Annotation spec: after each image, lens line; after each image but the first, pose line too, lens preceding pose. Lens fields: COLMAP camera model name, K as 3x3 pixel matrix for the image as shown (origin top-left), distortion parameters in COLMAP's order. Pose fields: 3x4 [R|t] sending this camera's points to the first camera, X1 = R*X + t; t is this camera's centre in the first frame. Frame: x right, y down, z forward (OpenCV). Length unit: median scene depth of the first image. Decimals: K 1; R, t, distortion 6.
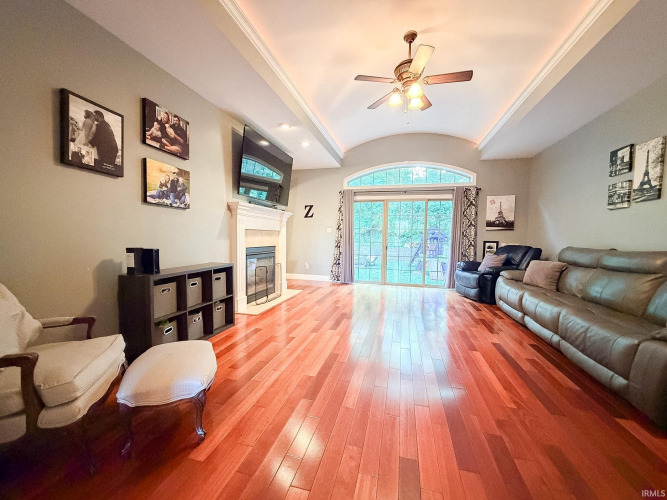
lens RADIAL K [[265.8, 0, 331.3], [0, 265.8, 250.2], [0, 0, 1]] dist [0.000978, 0.000281]
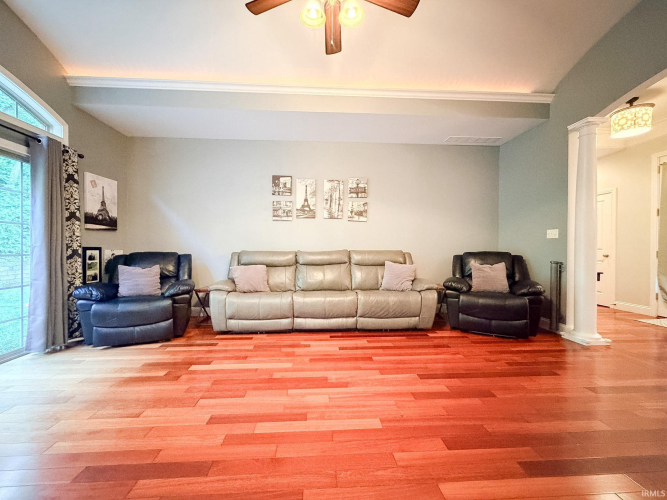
lens RADIAL K [[265.8, 0, 331.3], [0, 265.8, 250.2], [0, 0, 1]] dist [0.000978, 0.000281]
pose [[-0.313334, -0.025500, 0.949301, -0.259998], [0.042513, 0.998261, 0.040848, -0.048891], [-0.948691, 0.053157, -0.311705, 1.131746]]
